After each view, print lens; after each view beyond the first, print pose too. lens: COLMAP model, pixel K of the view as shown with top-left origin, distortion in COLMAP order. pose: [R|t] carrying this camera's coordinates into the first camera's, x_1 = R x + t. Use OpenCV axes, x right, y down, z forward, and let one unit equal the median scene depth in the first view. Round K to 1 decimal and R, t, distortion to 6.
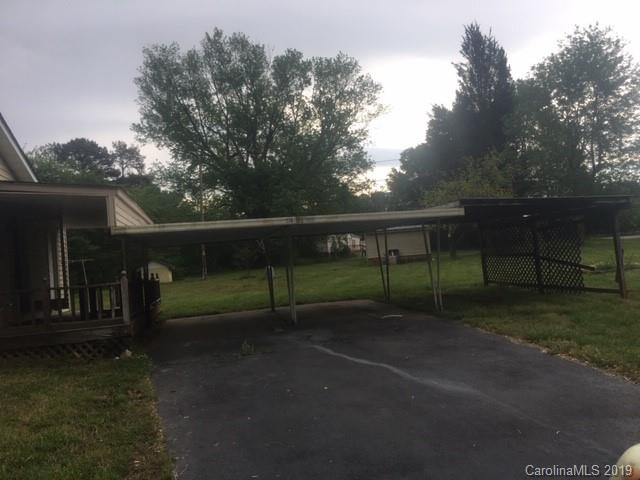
lens RADIAL K [[545.9, 0, 320.0], [0, 545.9, 240.0], [0, 0, 1]] dist [0.005446, -0.012084]
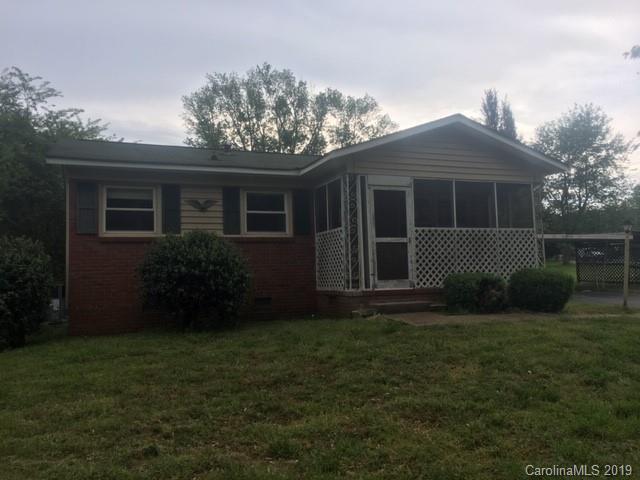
lens RADIAL K [[545.9, 0, 320.0], [0, 545.9, 240.0], [0, 0, 1]] dist [0.005446, -0.012084]
pose [[0.985537, 0.061883, 0.157757, -0.228827], [-0.057735, 0.997858, -0.030749, 0.016634], [-0.159322, 0.021196, 0.986999, -0.152384]]
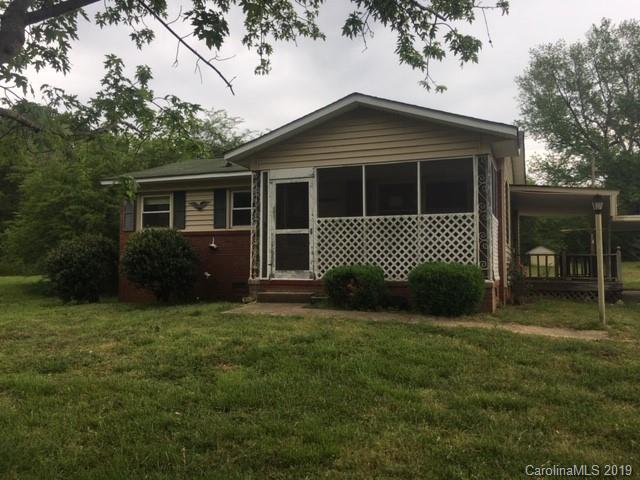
lens RADIAL K [[545.9, 0, 320.0], [0, 545.9, 240.0], [0, 0, 1]] dist [0.005446, -0.012084]
pose [[0.821591, 0.051536, -0.567743, -0.028660], [-0.038457, 0.998647, 0.034999, 0.003438], [0.568779, -0.006921, 0.822461, -0.118525]]
